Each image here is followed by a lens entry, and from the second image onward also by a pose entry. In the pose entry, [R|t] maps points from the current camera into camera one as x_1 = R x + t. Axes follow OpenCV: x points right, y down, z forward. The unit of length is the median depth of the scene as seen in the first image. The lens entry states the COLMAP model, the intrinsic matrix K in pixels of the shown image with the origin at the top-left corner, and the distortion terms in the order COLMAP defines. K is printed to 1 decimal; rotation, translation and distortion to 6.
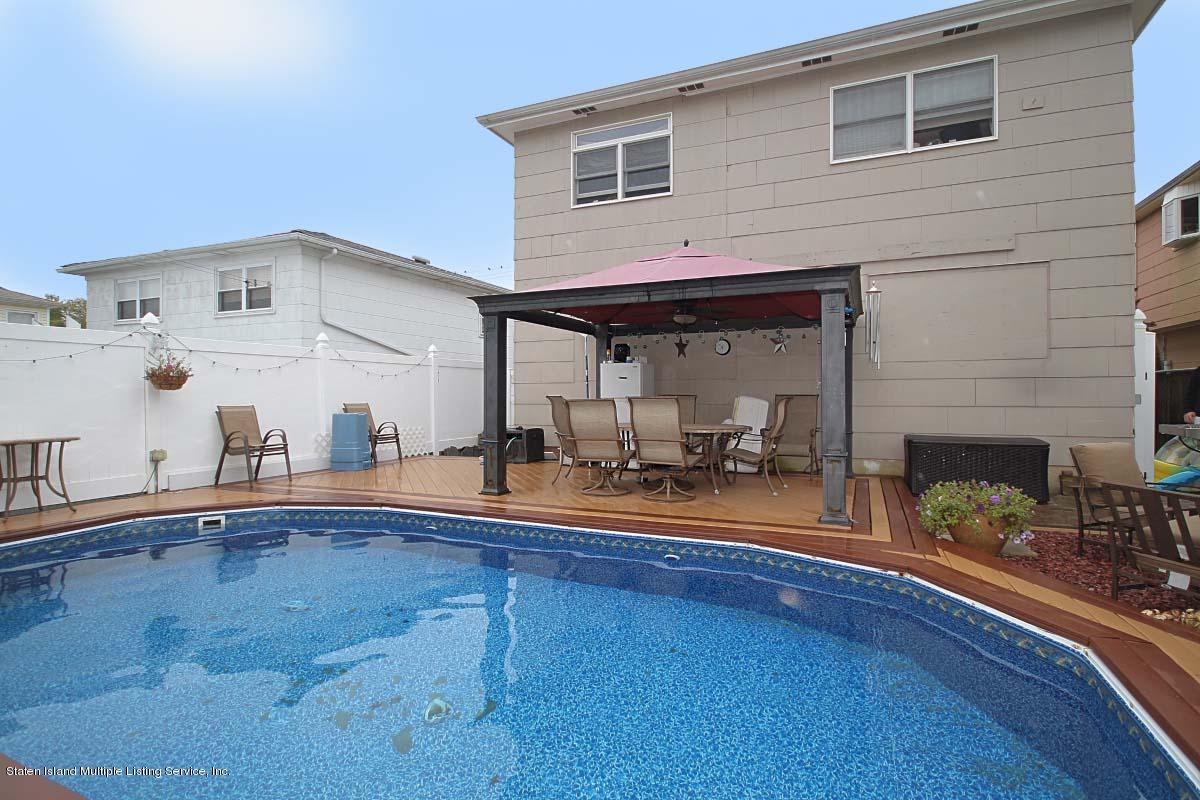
lens RADIAL K [[579.2, 0, 611.3], [0, 579.2, 395.0], [0, 0, 1]] dist [-0.002189, 0.000078]
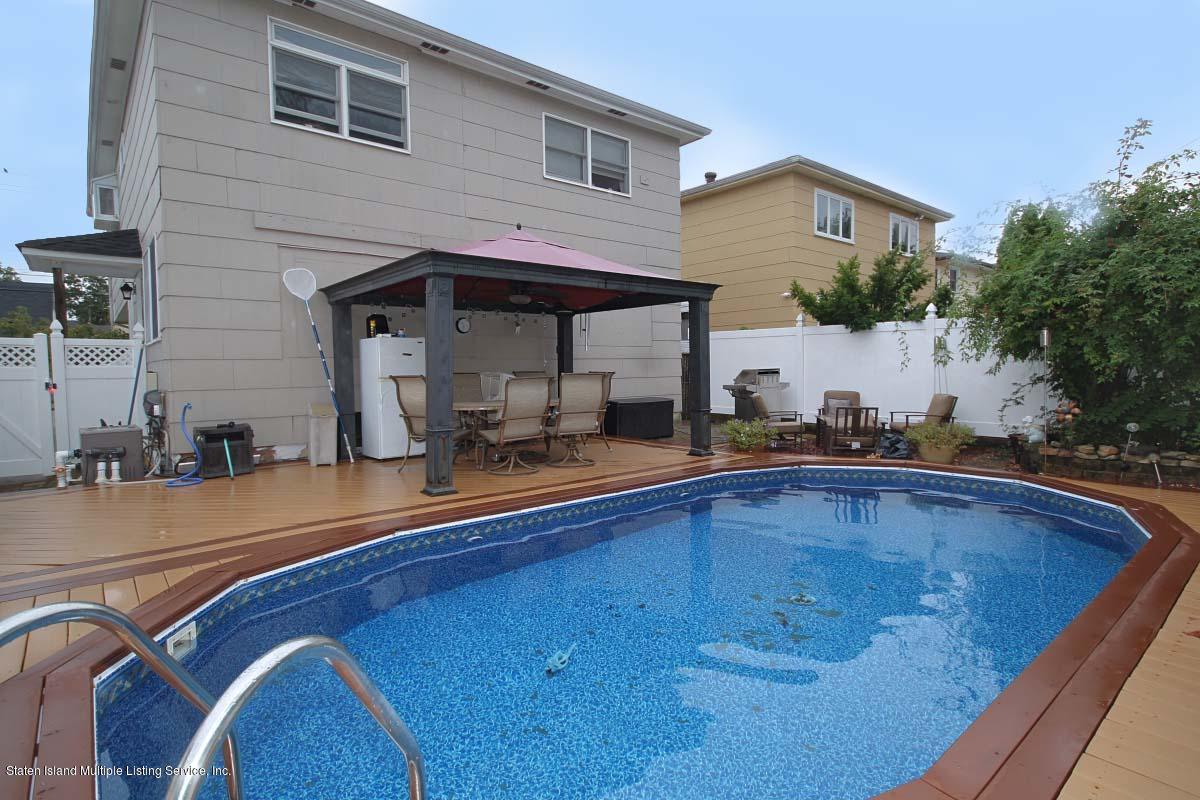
lens RADIAL K [[610.4, 0, 612.9], [0, 610.4, 394.1], [0, 0, 1]] dist [-0.000035, 0.001408]
pose [[0.432736, -0.043352, 0.900478, -0.707325], [0.016481, 0.999057, 0.040177, -0.001666], [-0.901370, -0.002545, 0.433042, 0.325941]]
